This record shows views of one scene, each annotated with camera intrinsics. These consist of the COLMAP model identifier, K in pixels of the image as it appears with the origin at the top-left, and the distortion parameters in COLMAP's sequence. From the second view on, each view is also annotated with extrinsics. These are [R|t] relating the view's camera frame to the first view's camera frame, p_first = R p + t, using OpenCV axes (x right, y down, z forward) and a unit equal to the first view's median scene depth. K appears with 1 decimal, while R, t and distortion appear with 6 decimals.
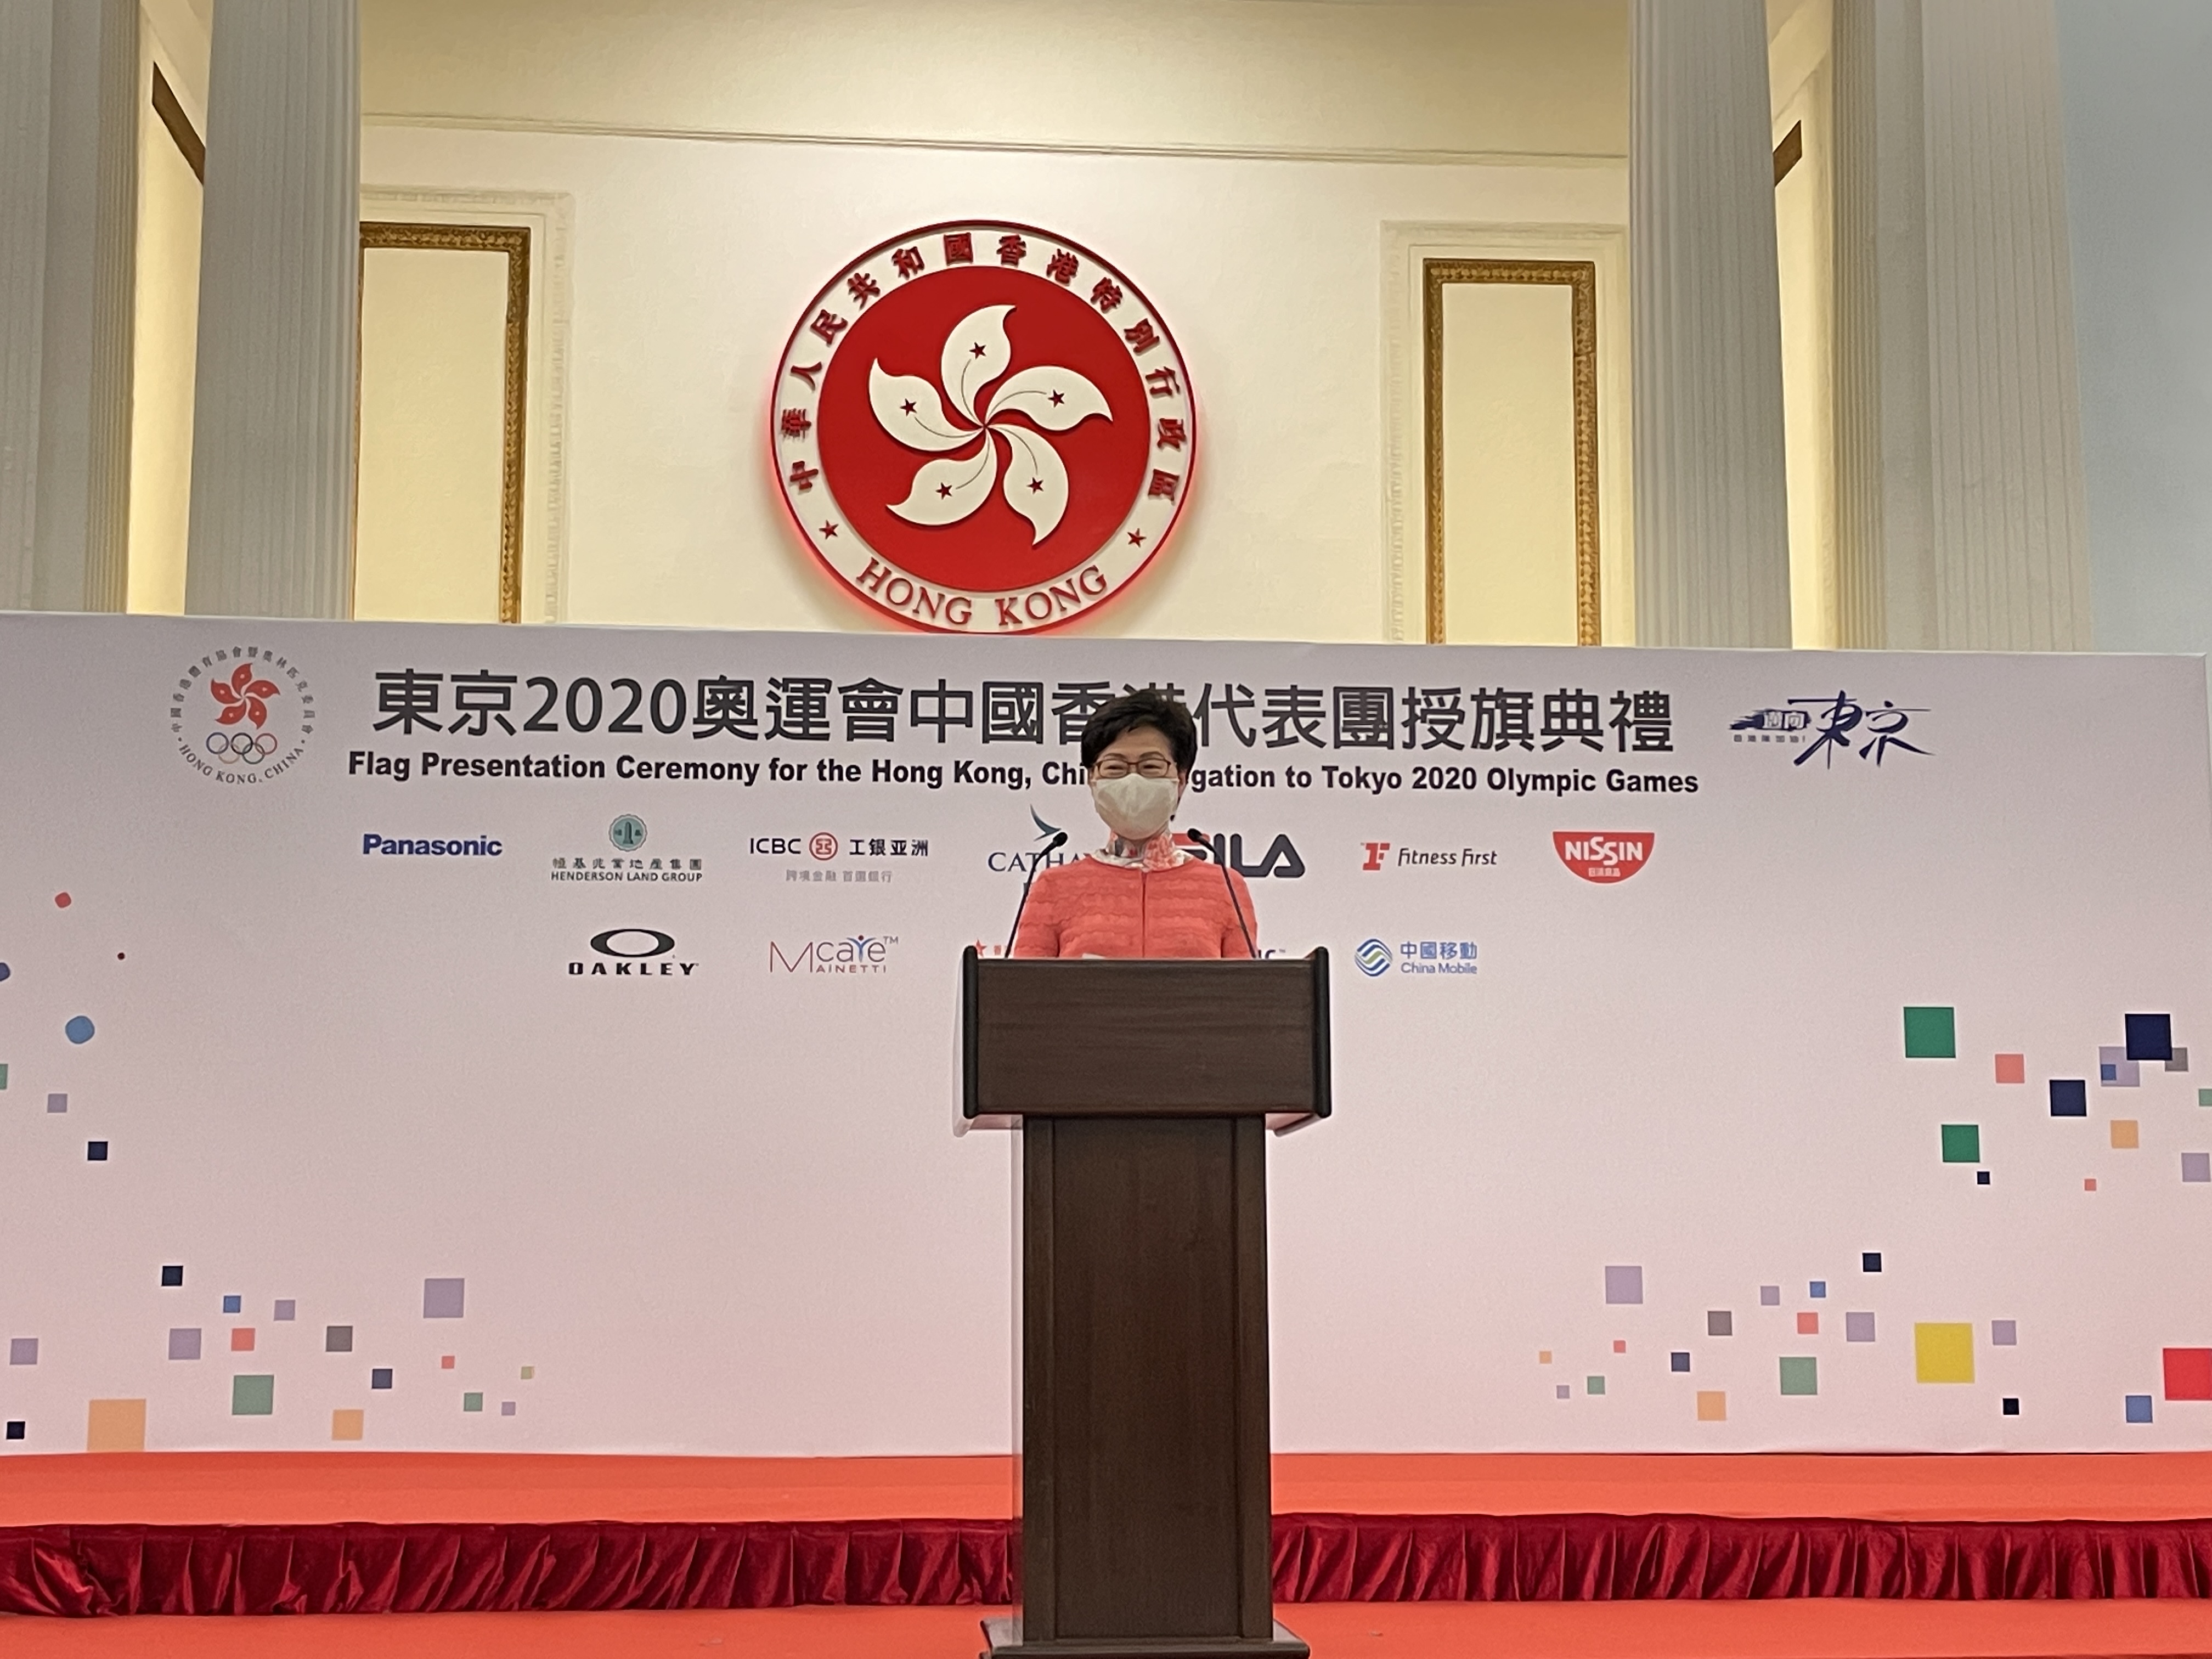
lens RADIAL K [[3076.6, 0, 1129.4], [0, 3076.6, 832.6], [0, 0, 1]] dist [0.156481, -0.424104]
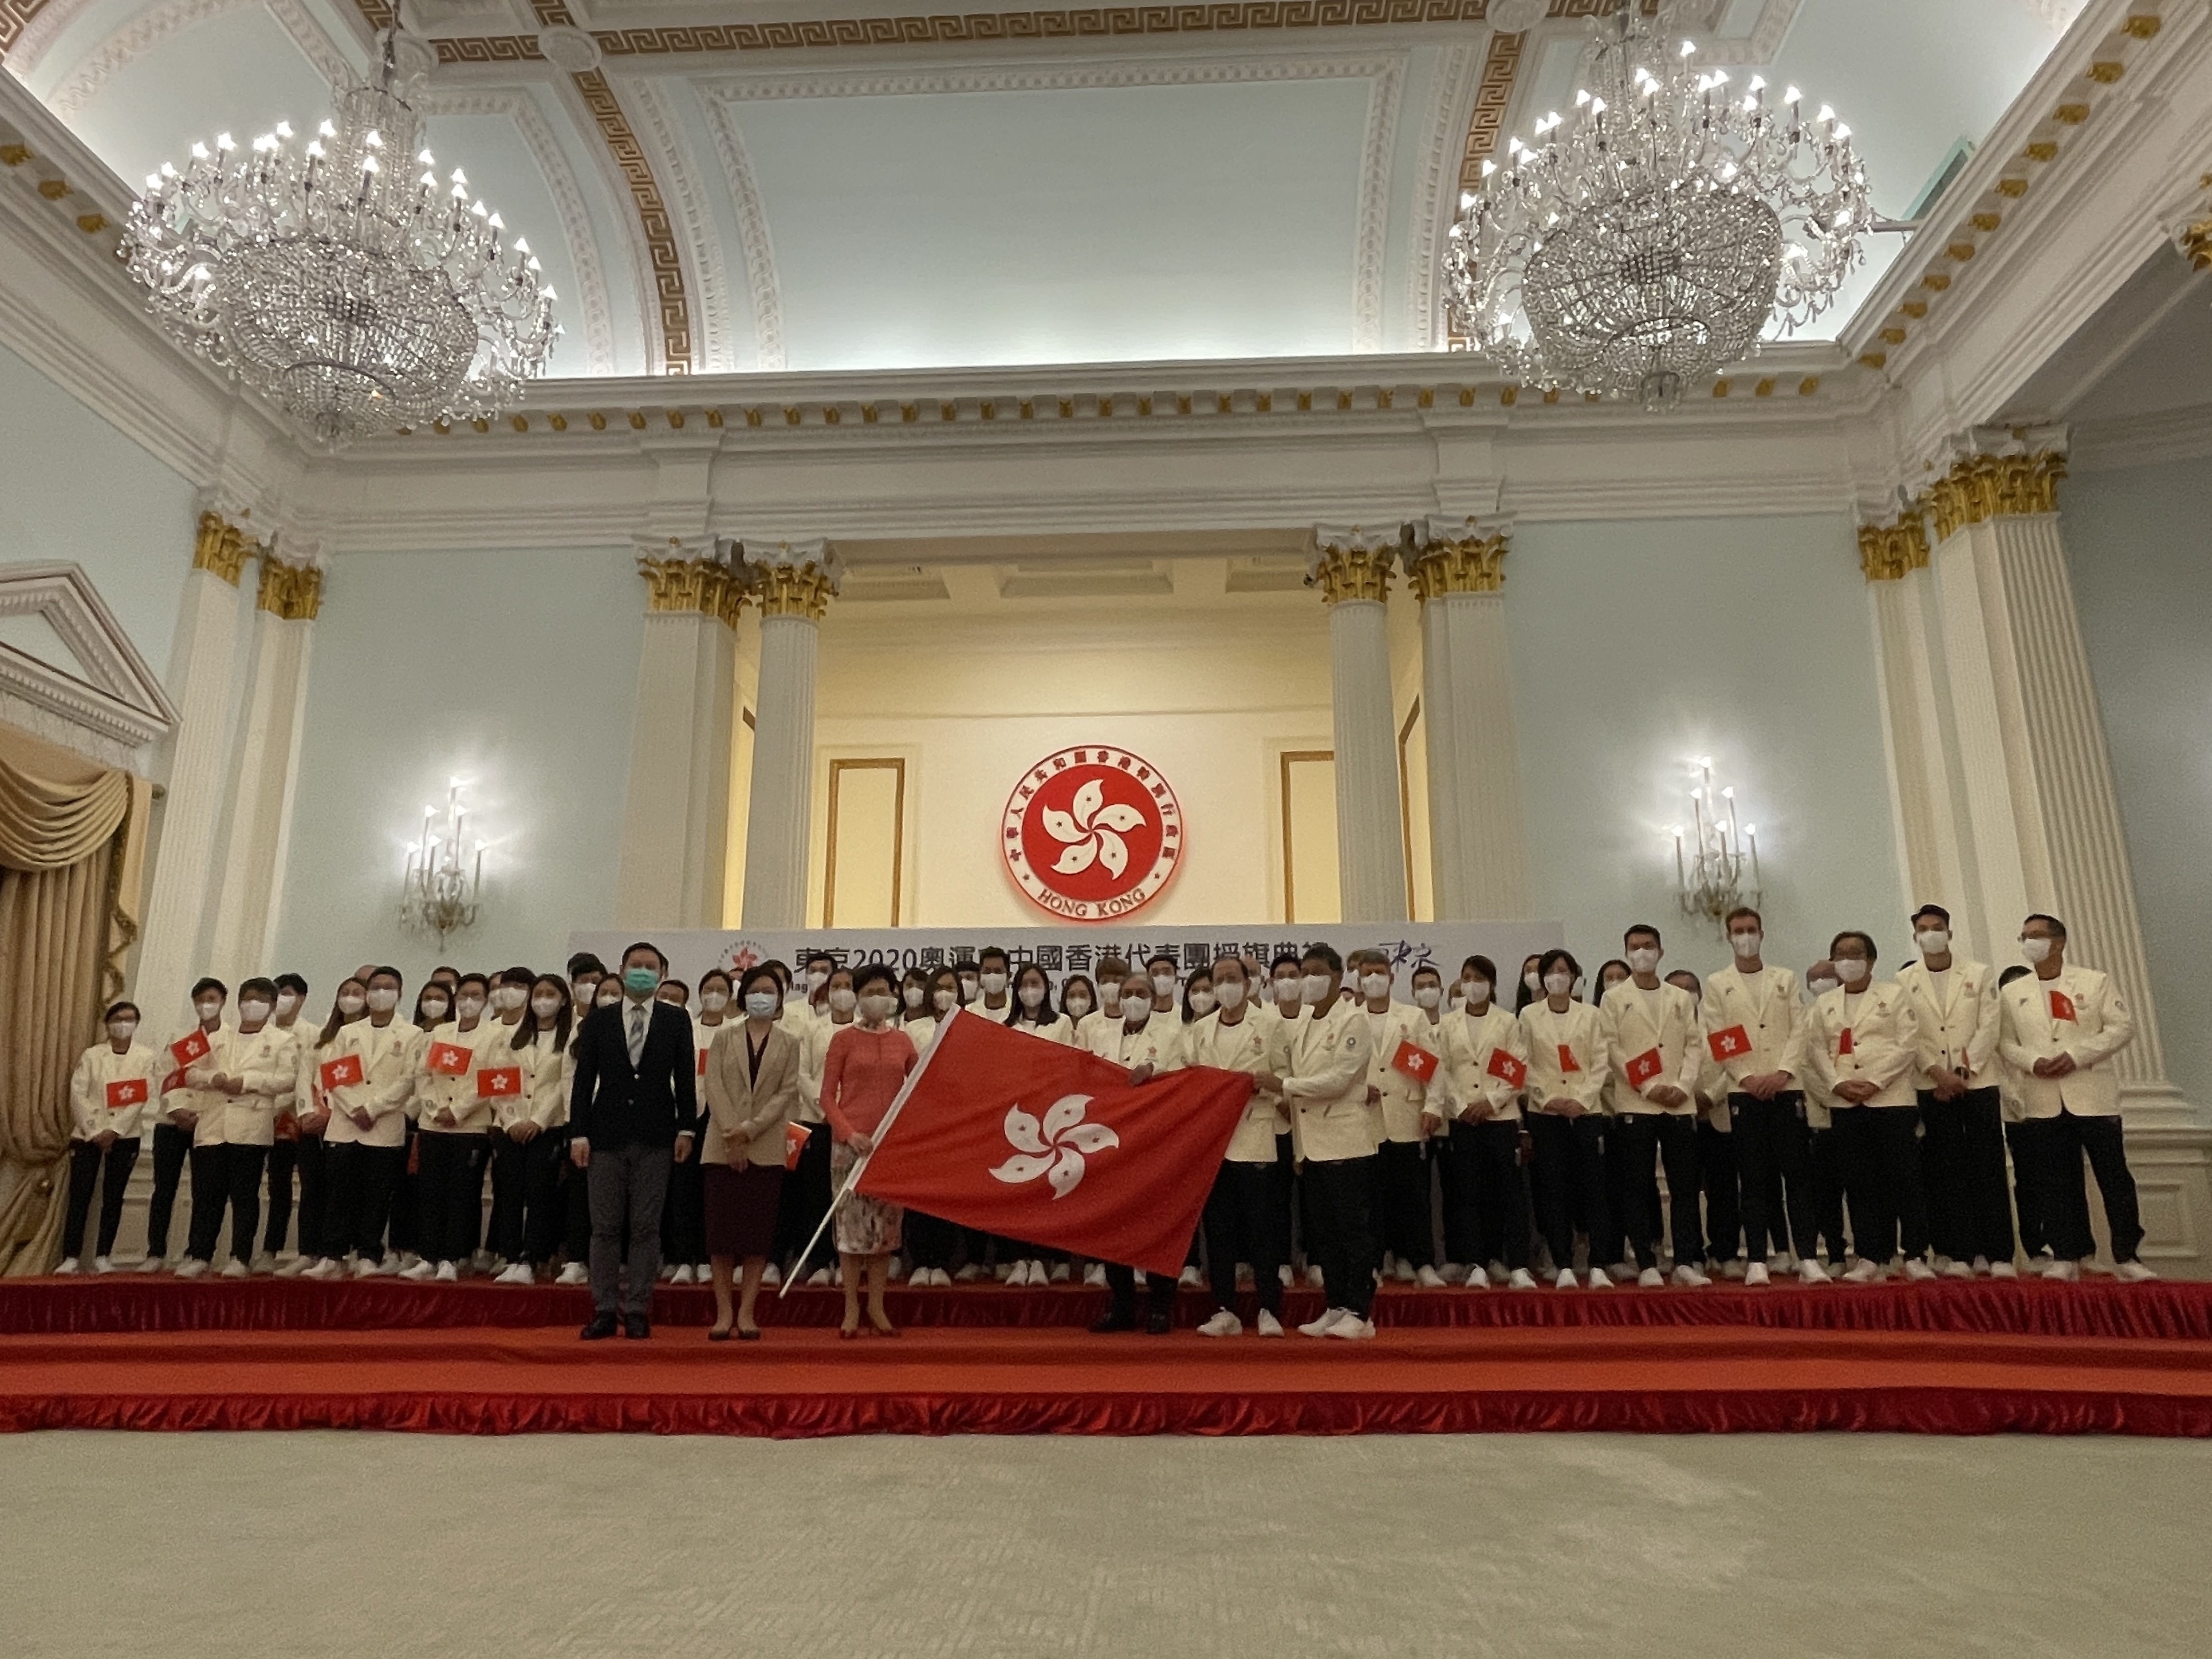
lens RADIAL K [[1446.5, 0, 1106.0], [0, 1446.5, 829.5], [0, 0, 1]] dist [-0.046510, -0.000213]
pose [[0.989630, -0.037882, -0.138555, 0.163762], [0.021902, 0.993114, -0.115090, -0.007875], [0.141960, 0.110862, 0.983645, -0.116913]]
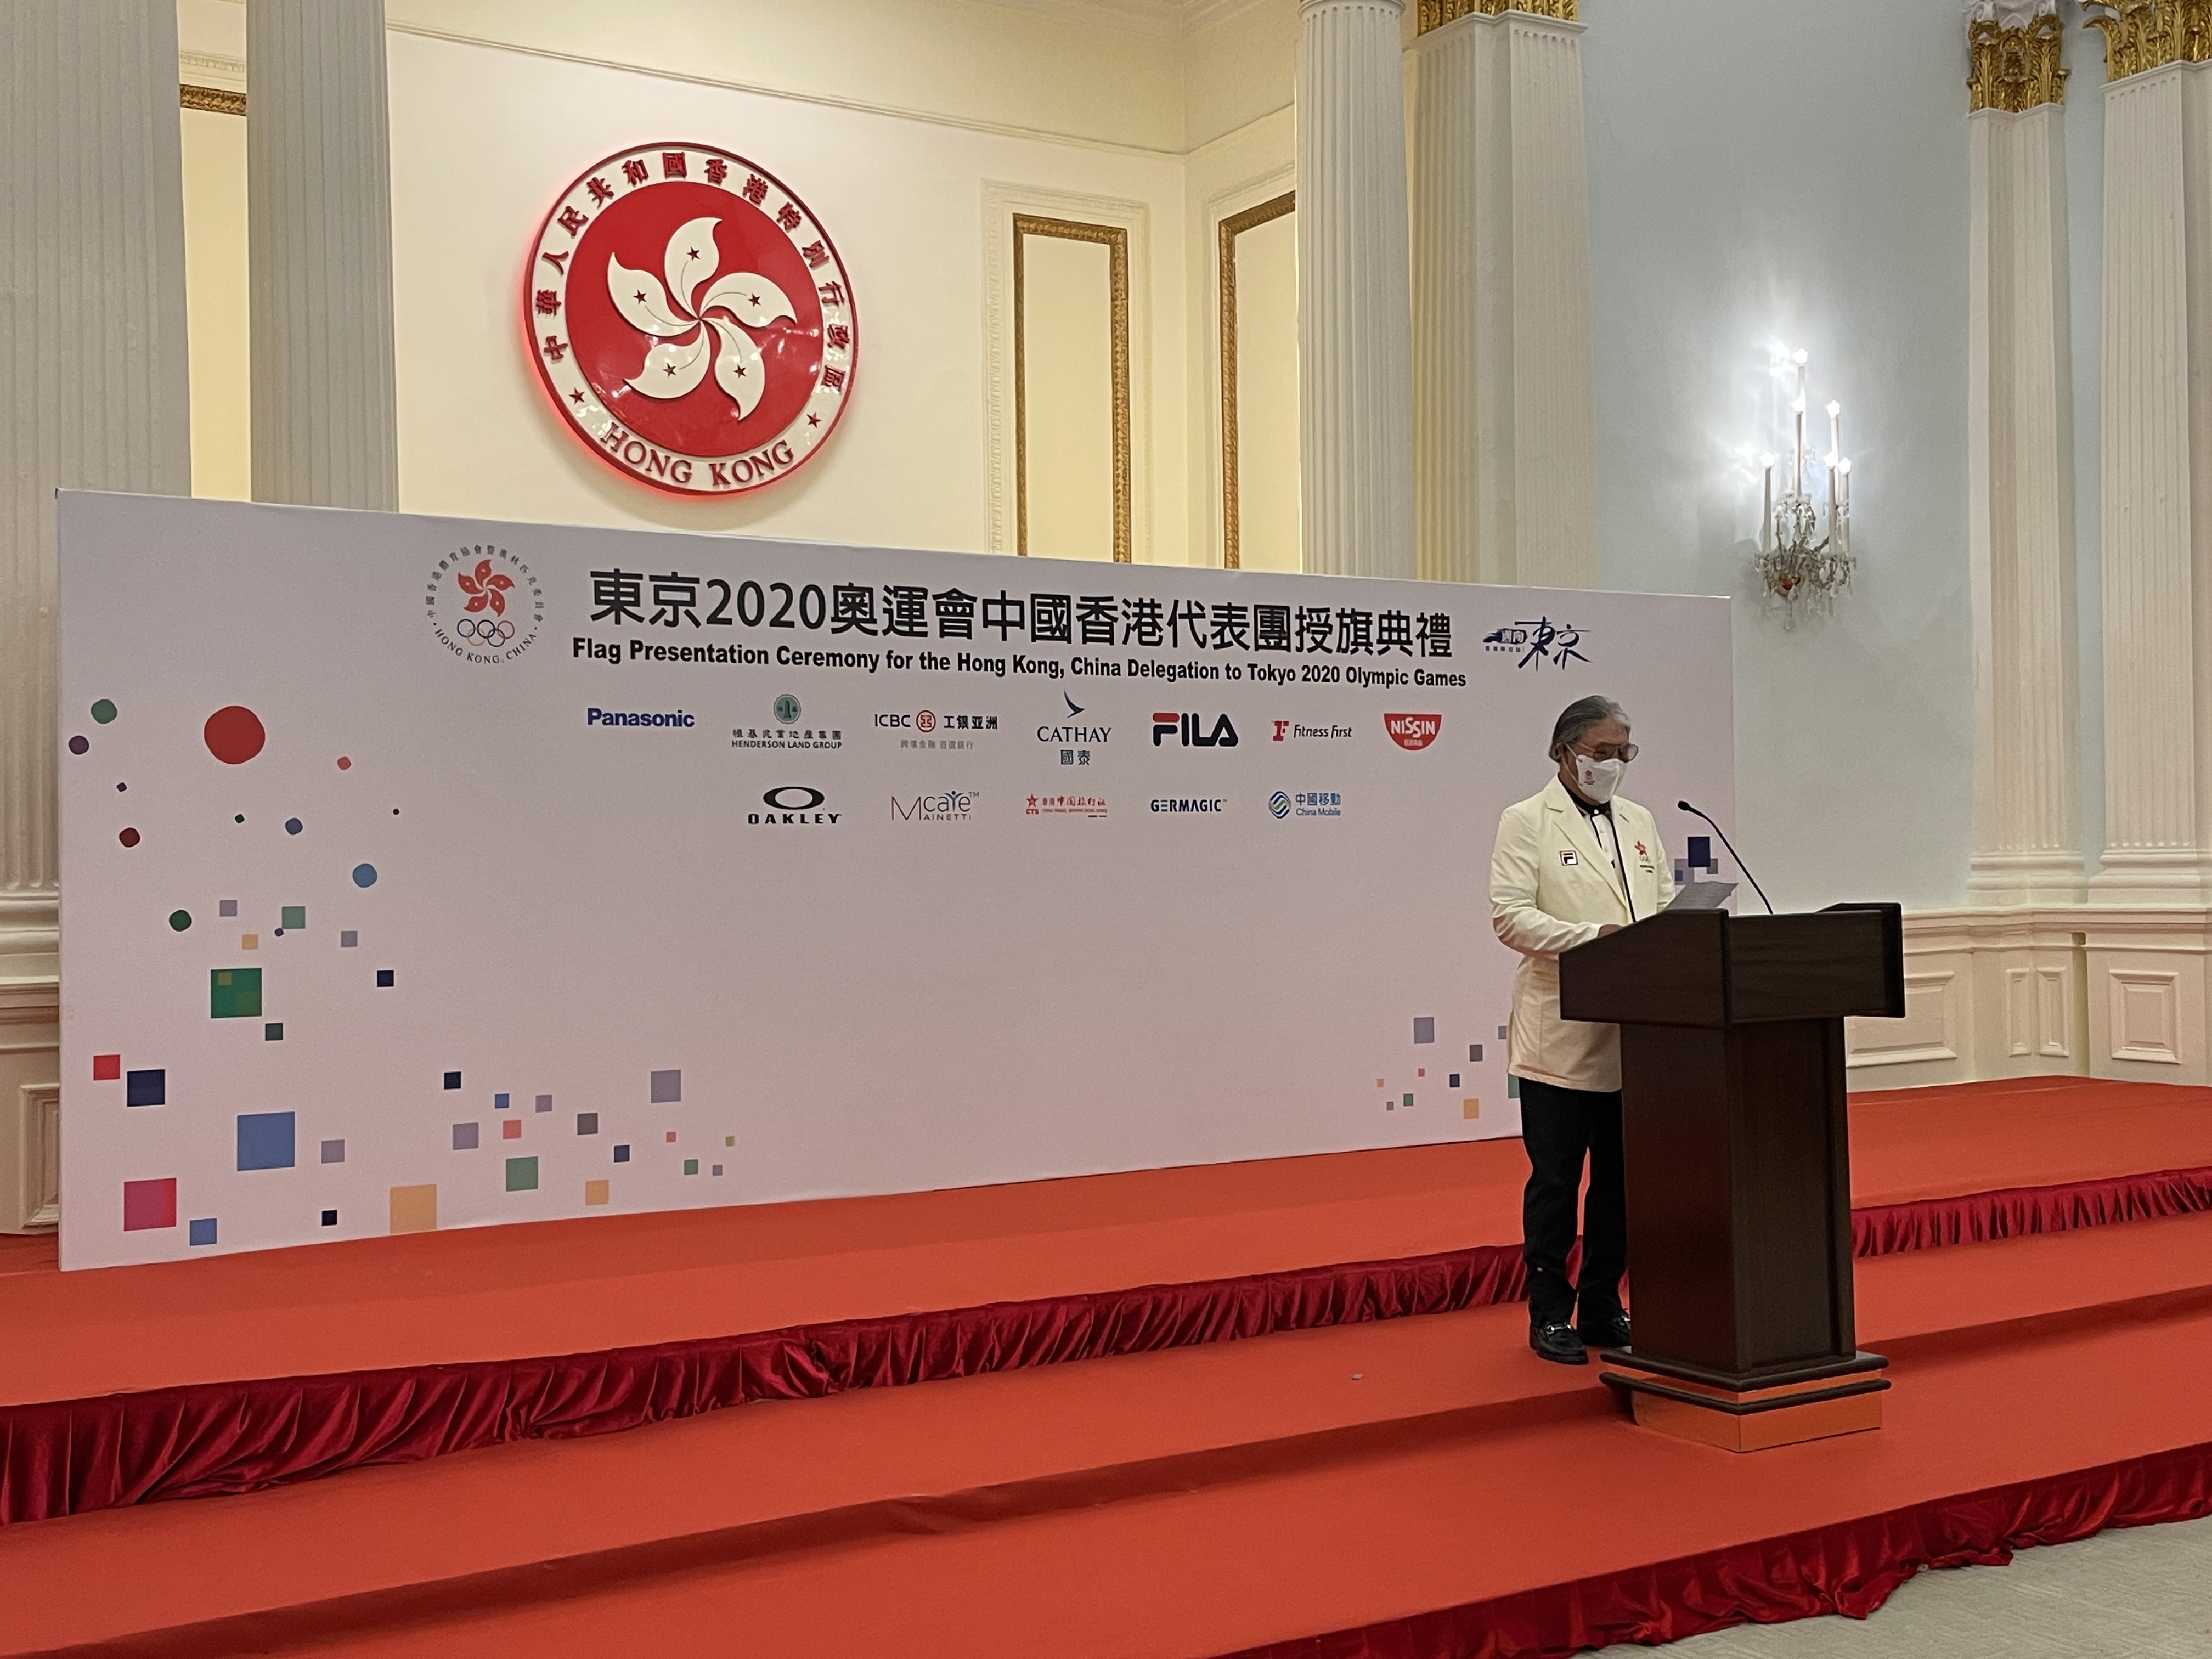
lens RADIAL K [[2410.0, 0, 1100.1], [0, 2410.0, 823.7], [0, 0, 1]] dist [0.153240, -0.419395]
pose [[0.899284, -0.004720, 0.437340, -0.457144], [-0.047636, 0.992936, 0.108669, -0.063402], [-0.434763, -0.118558, 0.892707, 0.068221]]
